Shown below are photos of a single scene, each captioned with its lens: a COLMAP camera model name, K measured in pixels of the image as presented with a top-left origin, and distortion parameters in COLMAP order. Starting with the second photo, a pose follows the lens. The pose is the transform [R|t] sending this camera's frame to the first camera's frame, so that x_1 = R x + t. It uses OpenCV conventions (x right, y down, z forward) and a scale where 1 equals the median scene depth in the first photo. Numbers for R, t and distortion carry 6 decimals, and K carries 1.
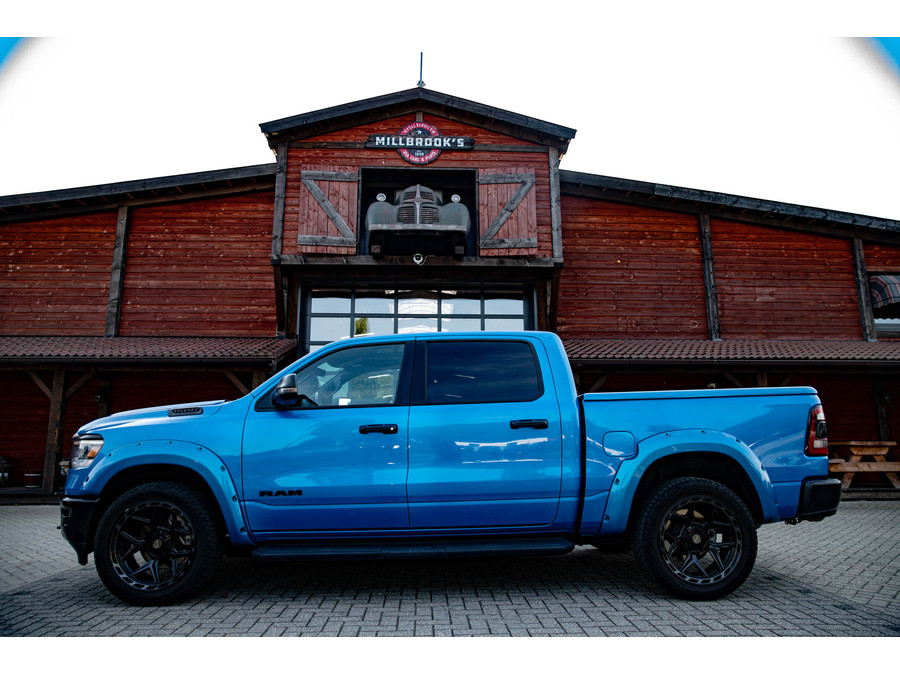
lens RADIAL K [[597.2, 0, 454.4], [0, 597.2, 340.1], [0, 0, 1]] dist [-0.099577, 0.055826]
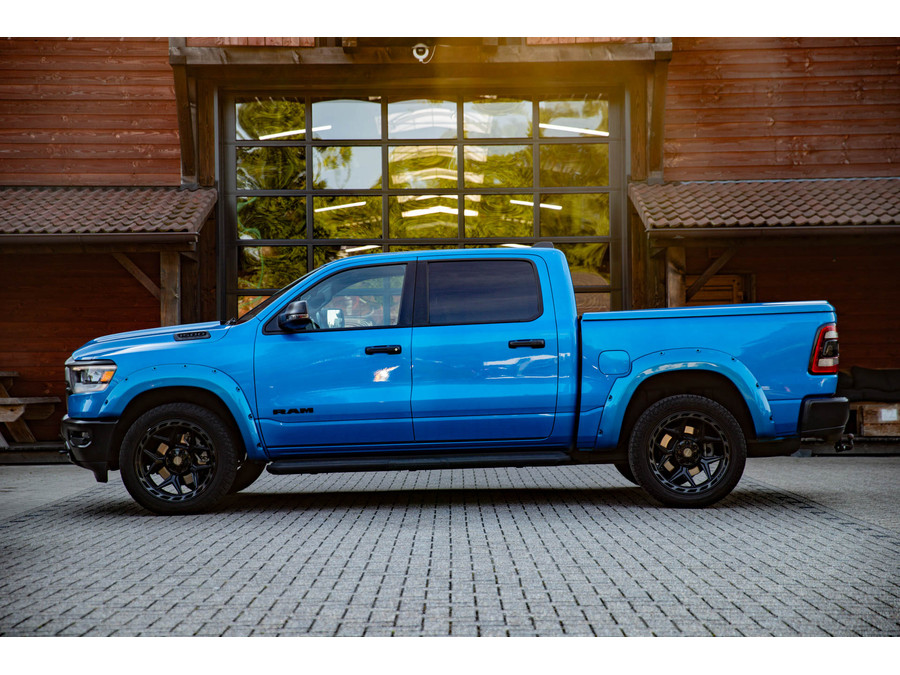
lens RADIAL K [[1692.8, 0, 442.6], [0, 1692.8, 371.5], [0, 0, 1]] dist [0.197388, 0.000000]
pose [[0.998351, -0.008681, -0.056749, 0.144405], [0.018613, 0.984050, 0.176916, -0.334658], [0.054308, -0.177680, 0.982589, -1.910079]]
